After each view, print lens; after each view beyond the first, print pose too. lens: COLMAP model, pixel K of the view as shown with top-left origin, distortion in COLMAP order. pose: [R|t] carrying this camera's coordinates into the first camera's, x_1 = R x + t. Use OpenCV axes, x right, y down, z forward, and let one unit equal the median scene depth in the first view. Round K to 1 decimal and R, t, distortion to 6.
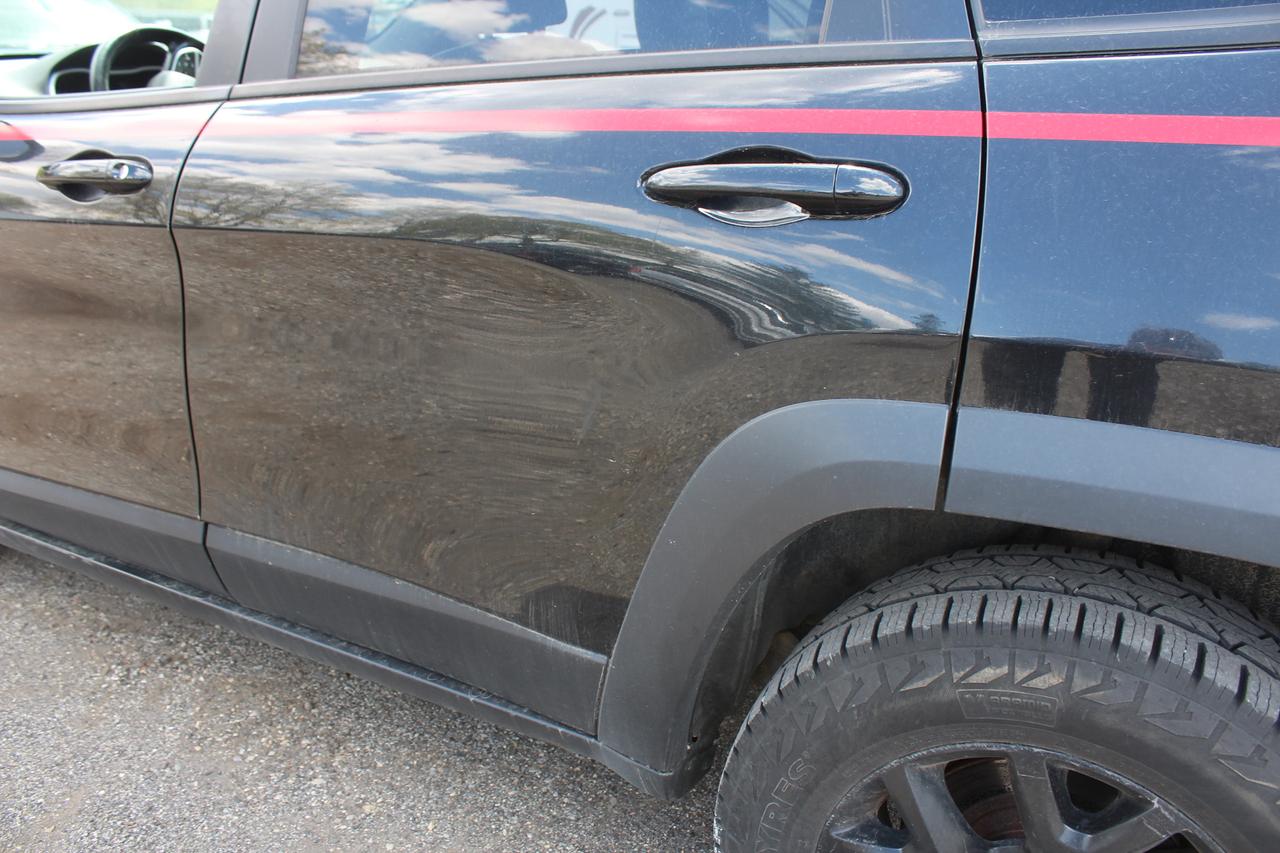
lens RADIAL K [[1050.2, 0, 646.4], [0, 1050.2, 420.8], [0, 0, 1]] dist [-0.174007, 0.150735]
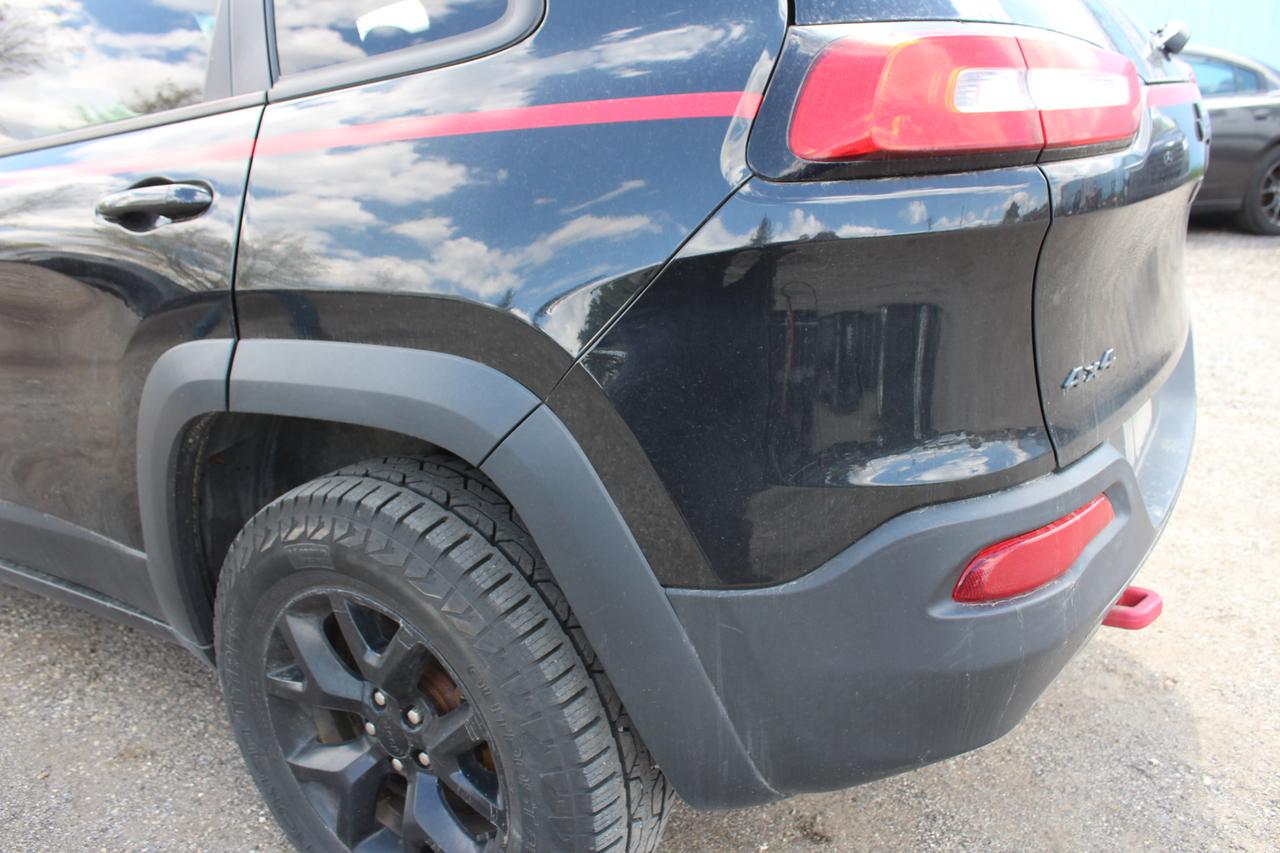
lens RADIAL K [[1050.2, 0, 646.4], [0, 1050.2, 420.8], [0, 0, 1]] dist [-0.174007, 0.150735]
pose [[0.996006, -0.041599, -0.079006, 0.697801], [0.036950, 0.997549, -0.059418, 0.147529], [0.081284, 0.056262, 0.995102, -0.277356]]
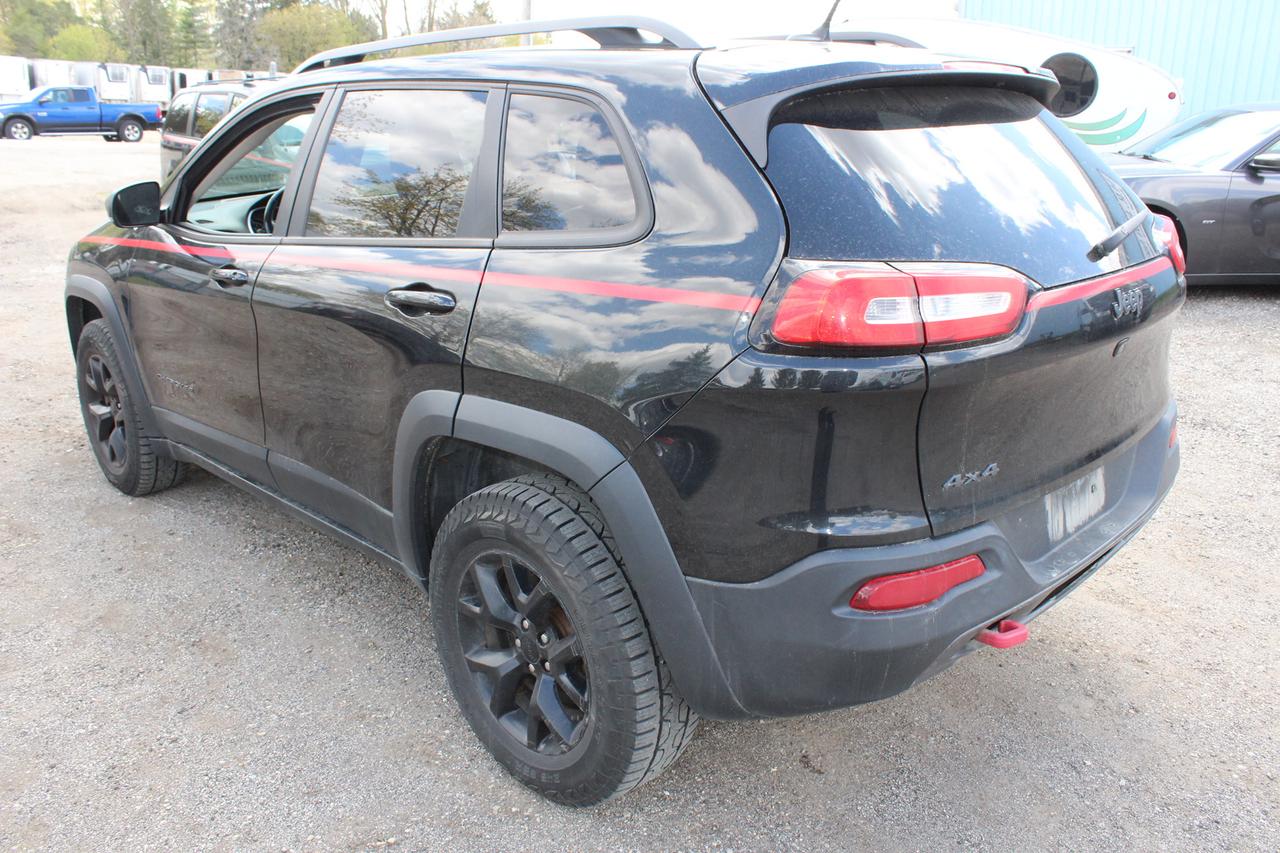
lens RADIAL K [[1050.2, 0, 646.4], [0, 1050.2, 420.8], [0, 0, 1]] dist [-0.174007, 0.150735]
pose [[0.958652, 0.065078, -0.277039, 0.978851], [-0.080685, 0.995710, -0.045302, 0.087084], [0.272902, 0.065782, 0.959790, -0.854266]]
